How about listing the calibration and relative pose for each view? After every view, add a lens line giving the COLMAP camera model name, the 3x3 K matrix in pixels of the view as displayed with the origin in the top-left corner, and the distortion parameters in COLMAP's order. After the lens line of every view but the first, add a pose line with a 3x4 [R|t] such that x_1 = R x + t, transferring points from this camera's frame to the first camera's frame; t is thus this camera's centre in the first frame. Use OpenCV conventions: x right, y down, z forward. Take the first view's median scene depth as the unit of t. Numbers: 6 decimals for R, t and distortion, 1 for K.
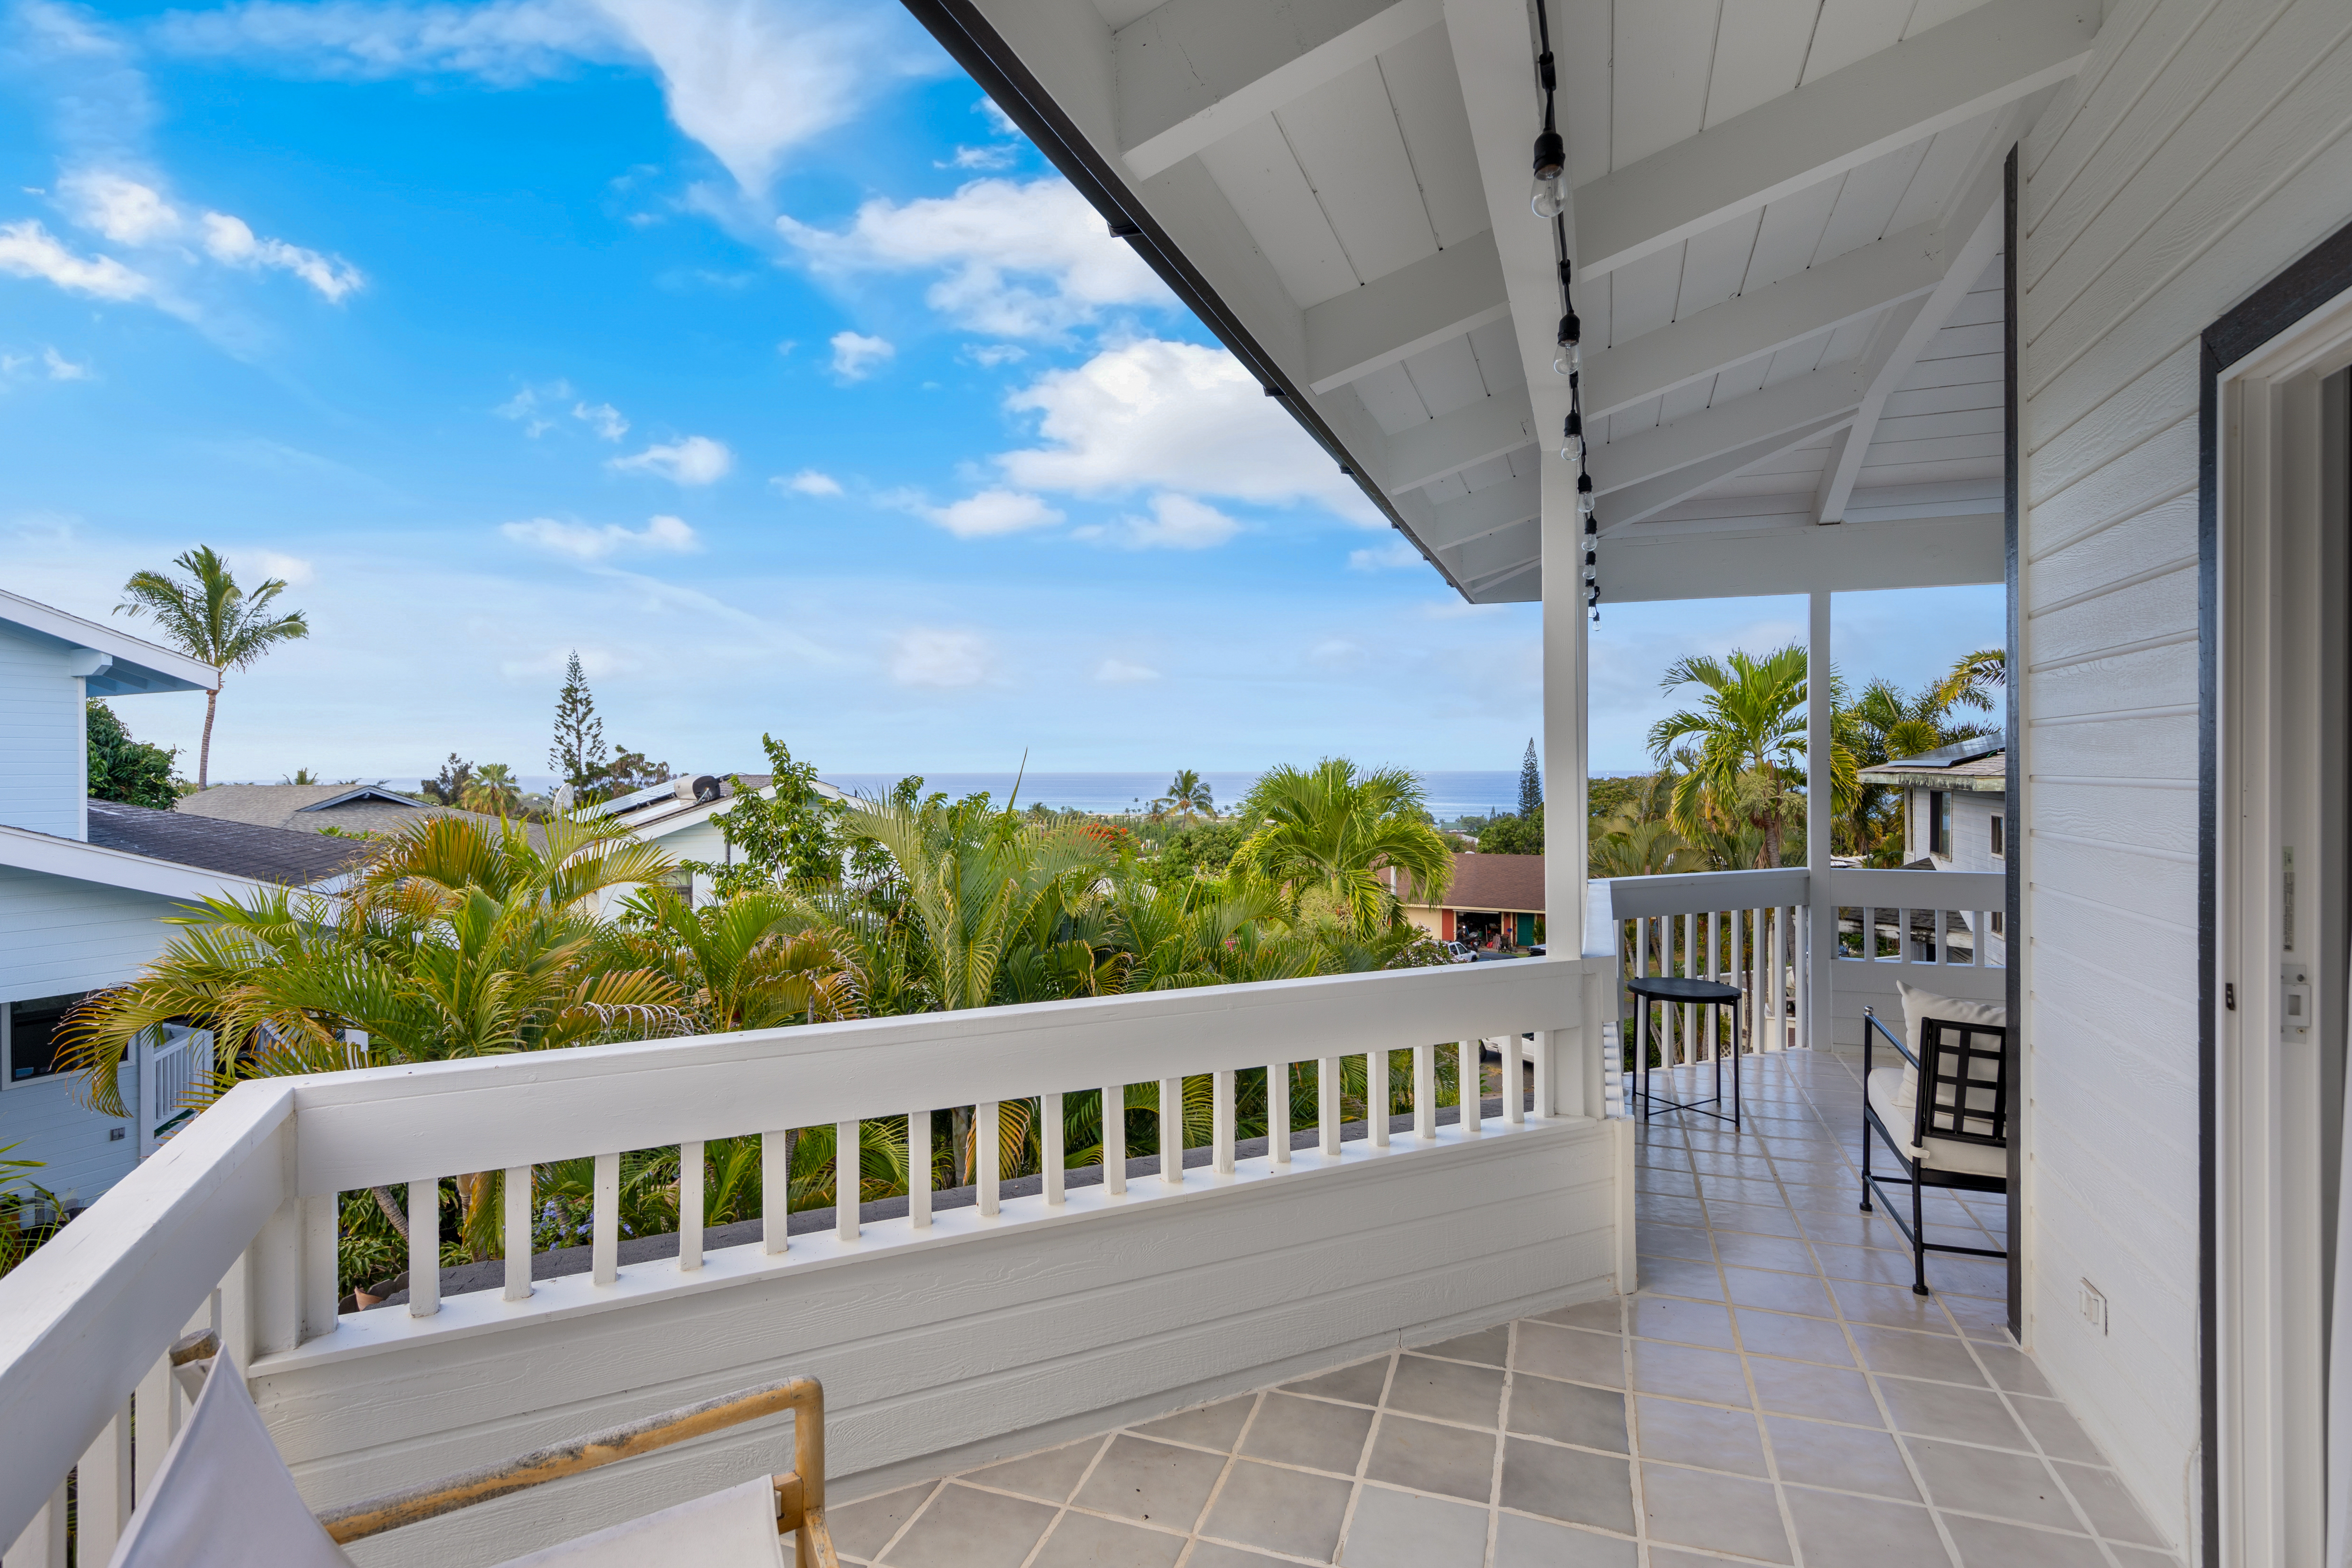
lens RADIAL K [[1077.7, 0, 1176.0], [0, 1077.7, 784.0], [0, 0, 1]] dist [-0.000702, -0.000086]
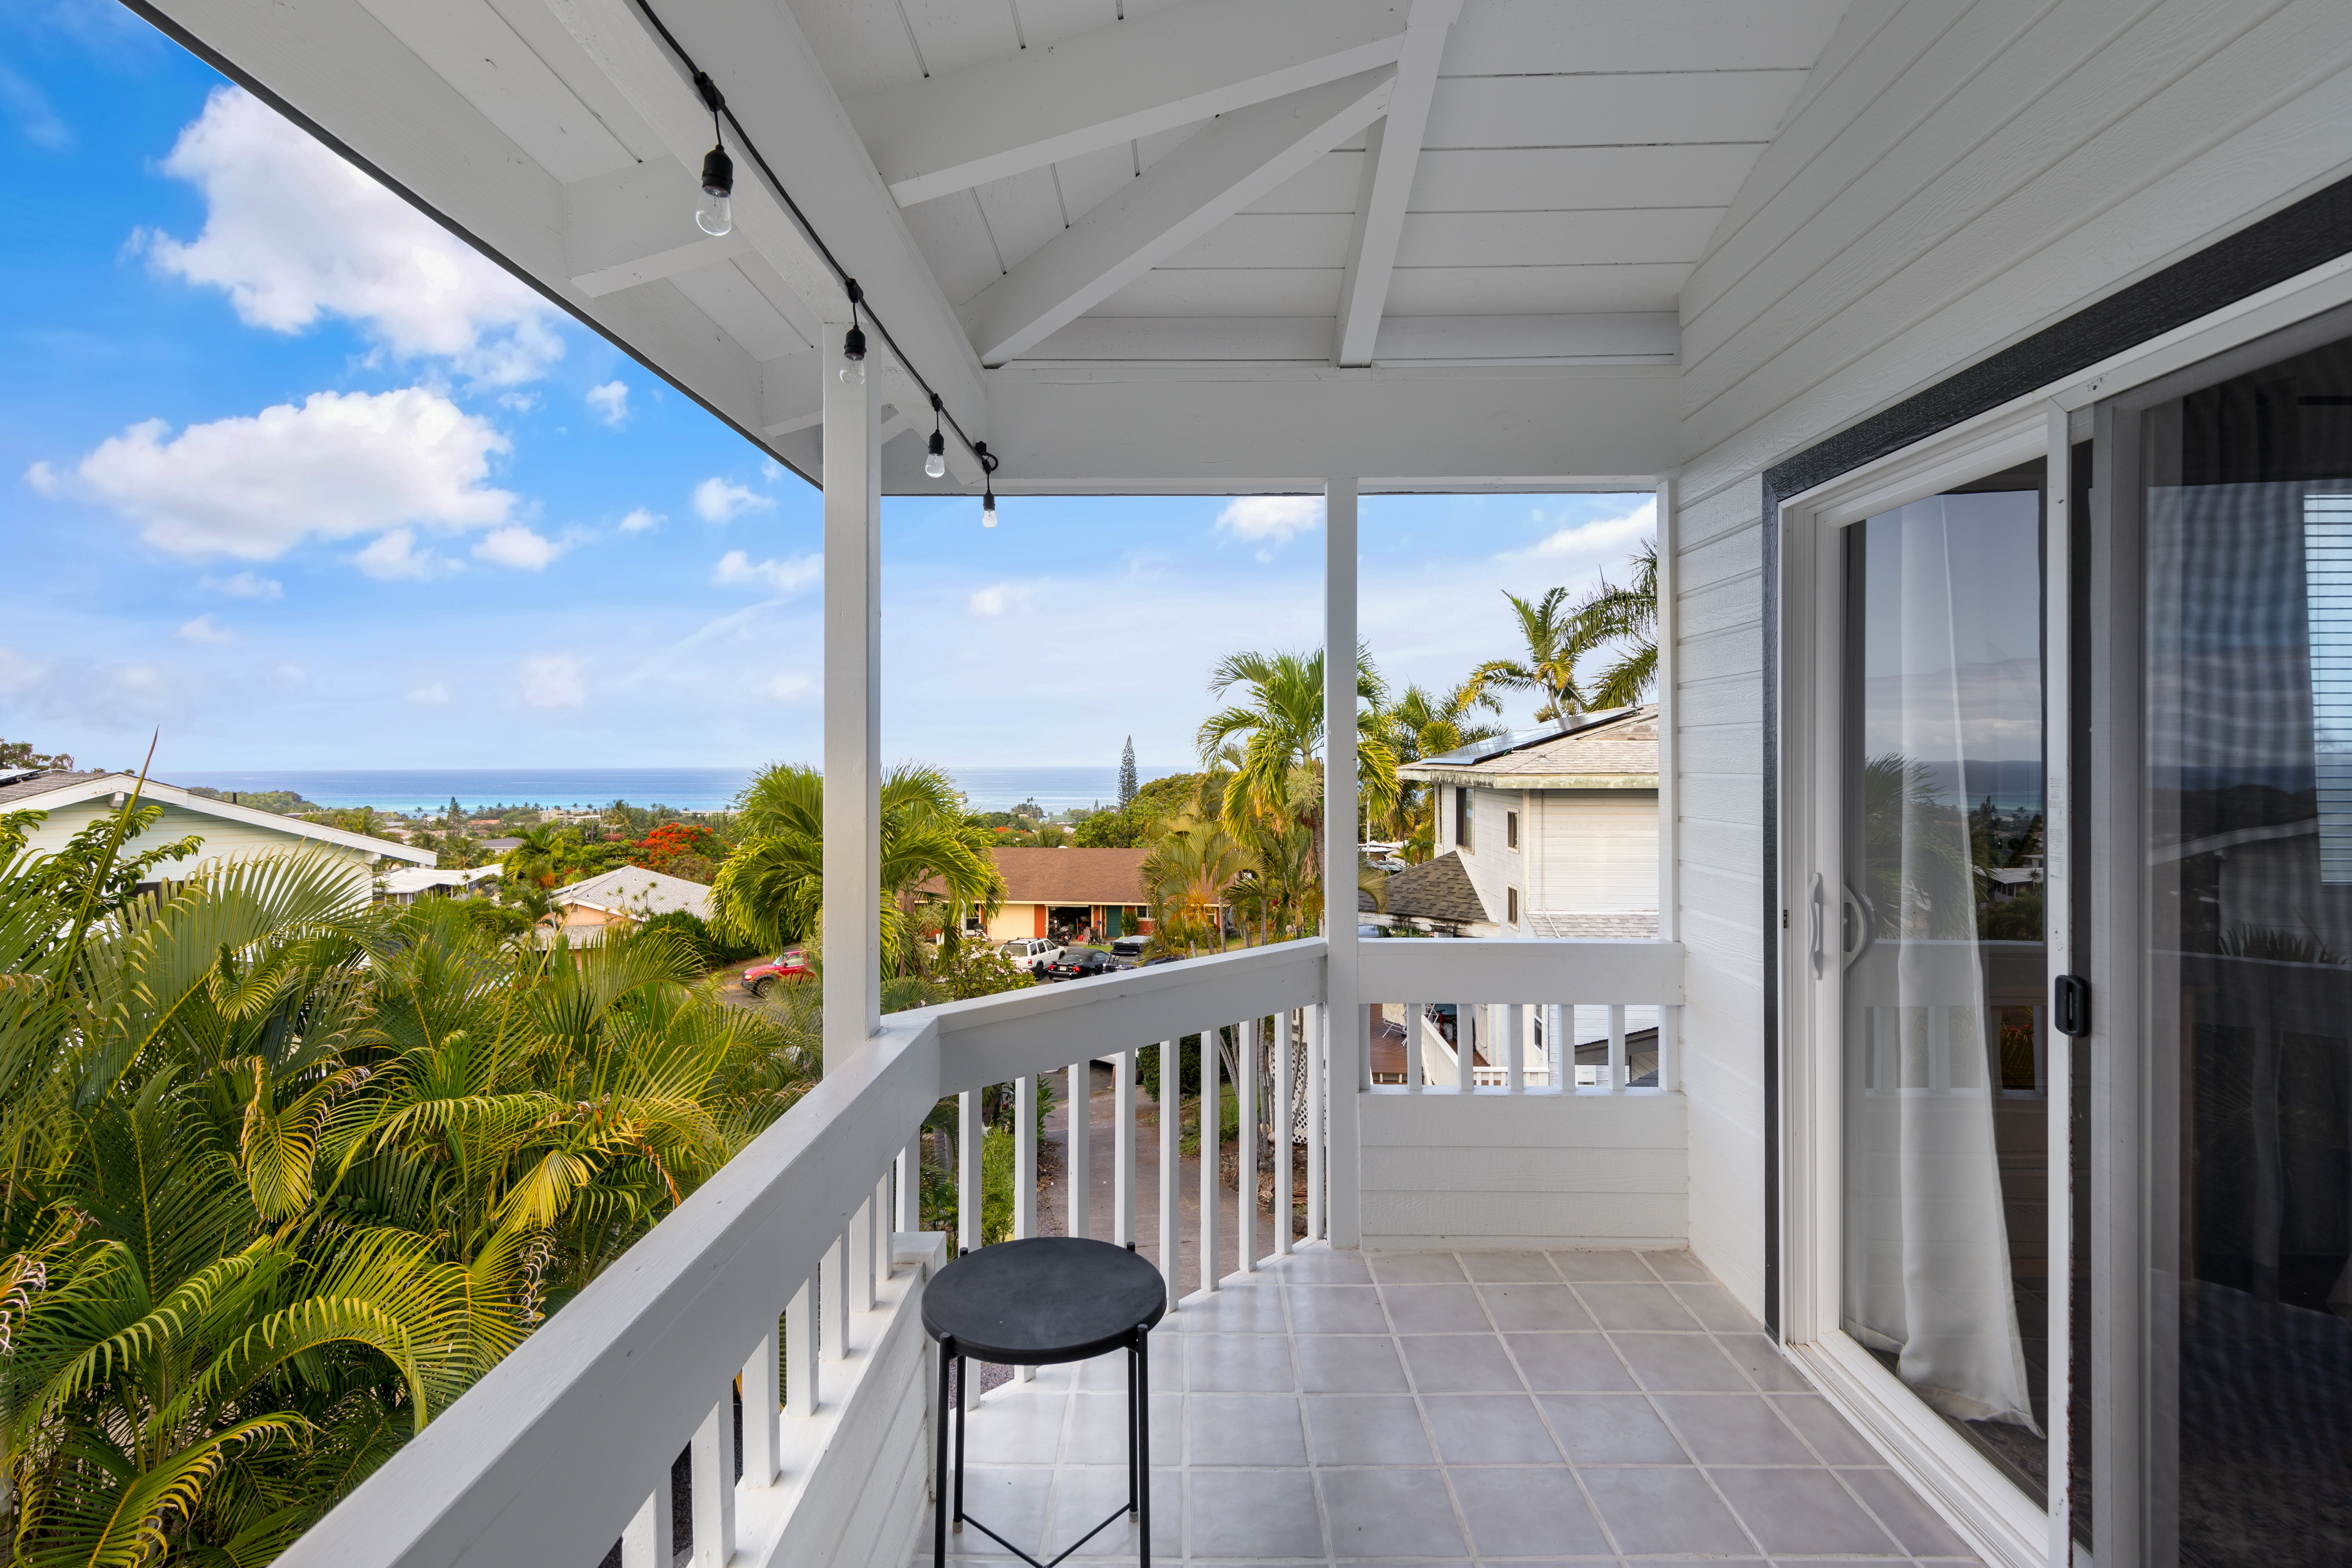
lens RADIAL K [[839.8, 0, 1178.6], [0, 839.8, 771.0], [0, 0, 1]] dist [0.002550, 0.000061]
pose [[0.952026, -0.002283, 0.306010, 0.186446], [0.003208, 0.999992, -0.002518, -0.008042], [-0.306001, 0.003379, 0.952025, 0.294410]]
